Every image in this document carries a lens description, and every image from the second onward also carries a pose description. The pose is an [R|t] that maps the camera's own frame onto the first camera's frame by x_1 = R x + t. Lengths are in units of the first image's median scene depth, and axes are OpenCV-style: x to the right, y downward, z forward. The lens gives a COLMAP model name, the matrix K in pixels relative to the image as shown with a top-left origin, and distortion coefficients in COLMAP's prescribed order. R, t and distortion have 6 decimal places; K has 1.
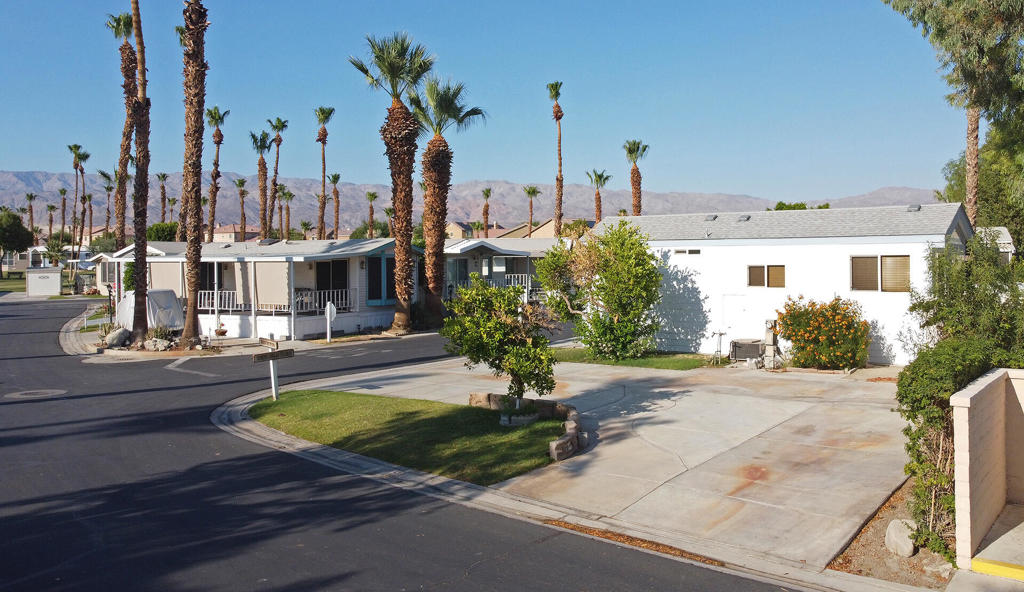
lens RADIAL K [[867.1, 0, 564.8], [0, 867.1, 295.4], [0, 0, 1]] dist [-0.007207, -0.001670]
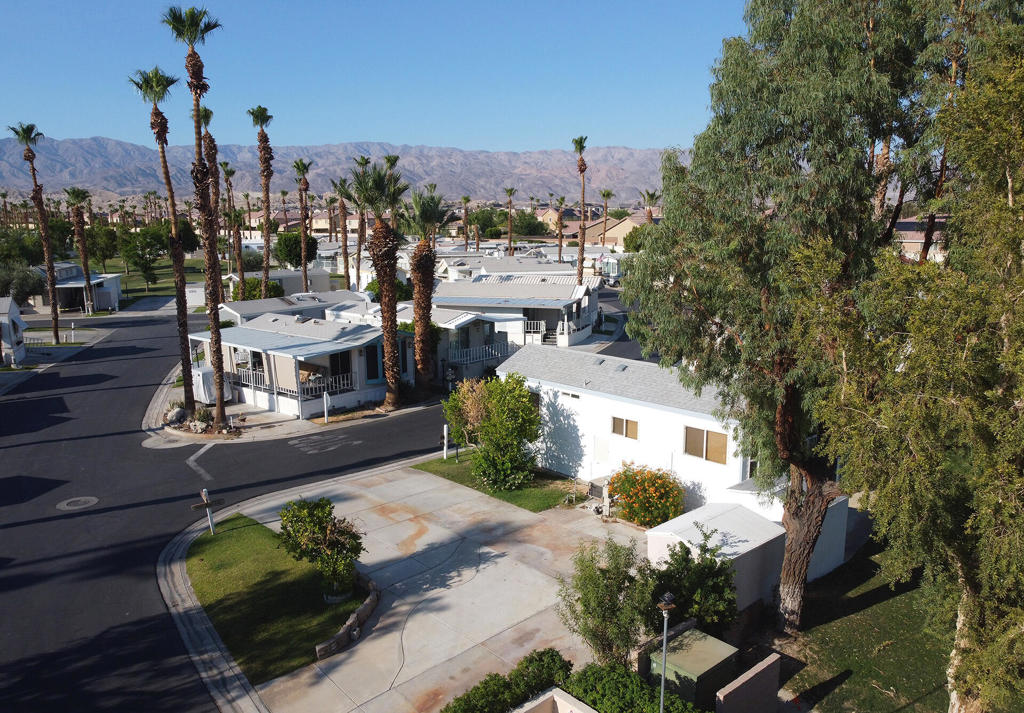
lens RADIAL K [[761.7, 0, 511.1], [0, 761.7, 412.1], [0, 0, 1]] dist [-0.001633, 0.000385]
pose [[0.976472, 0.053673, -0.208856, 0.222844], [-0.008623, 0.977474, 0.210881, -0.195799], [0.215470, -0.204119, 0.954939, -0.015389]]
